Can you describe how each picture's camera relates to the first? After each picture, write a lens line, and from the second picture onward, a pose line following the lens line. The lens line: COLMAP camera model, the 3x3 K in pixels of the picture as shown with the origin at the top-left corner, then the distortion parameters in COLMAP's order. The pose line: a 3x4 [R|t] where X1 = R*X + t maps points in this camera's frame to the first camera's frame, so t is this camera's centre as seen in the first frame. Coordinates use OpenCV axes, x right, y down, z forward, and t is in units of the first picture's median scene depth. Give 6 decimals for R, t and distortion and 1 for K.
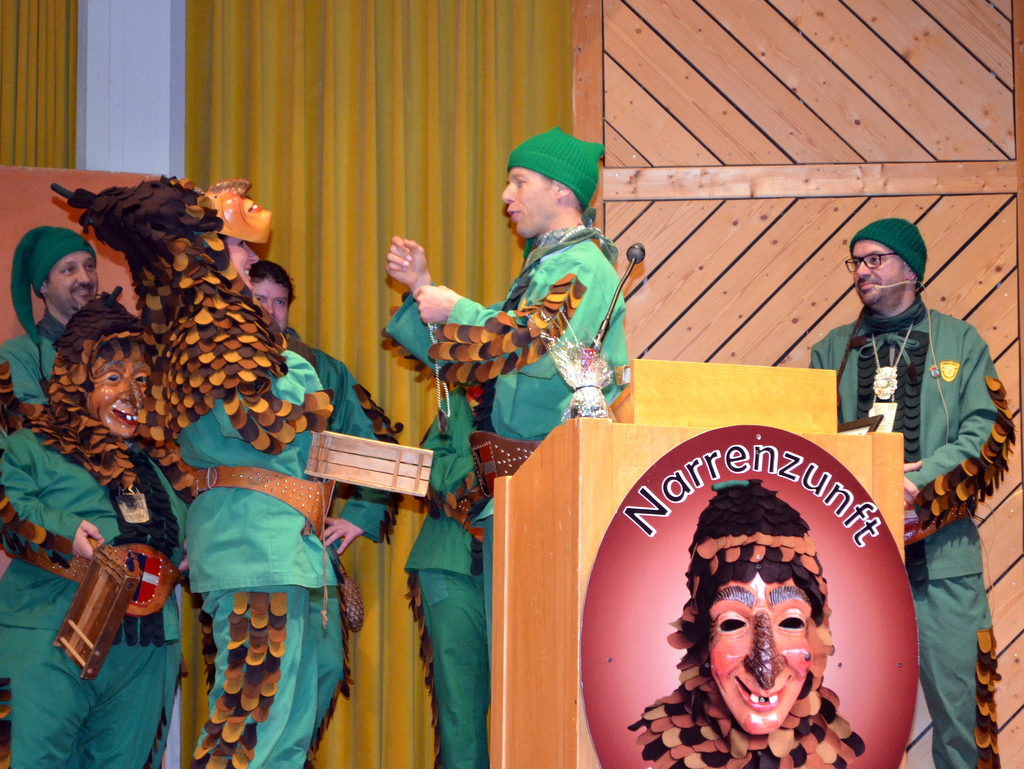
lens RADIAL K [[2455.2, 0, 503.7], [0, 2455.2, 394.8], [0, 0, 1]] dist [0.024157, 0.000000]
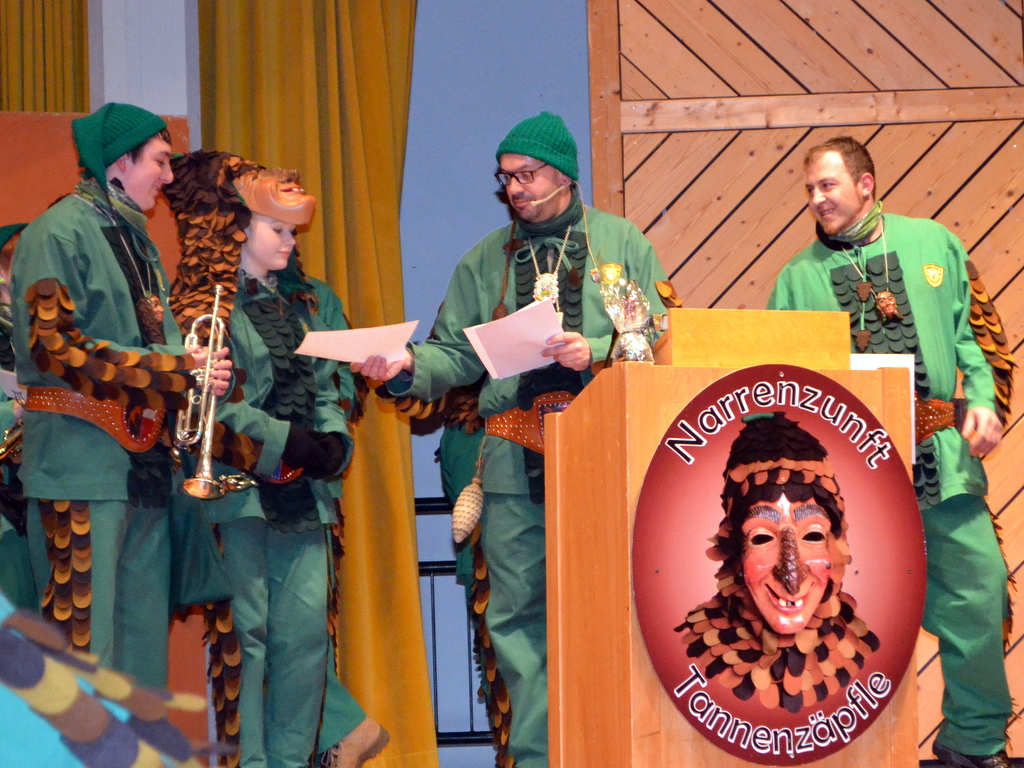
lens RADIAL K [[2455.2, 0, 517.4], [0, 2455.2, 388.3], [0, 0, 1]] dist [0.024157, 0.000000]
pose [[0.999750, -0.022222, -0.002575, -0.016173], [0.022281, 0.999410, 0.026141, -0.009020], [0.001993, -0.026192, 0.999655, -0.141175]]
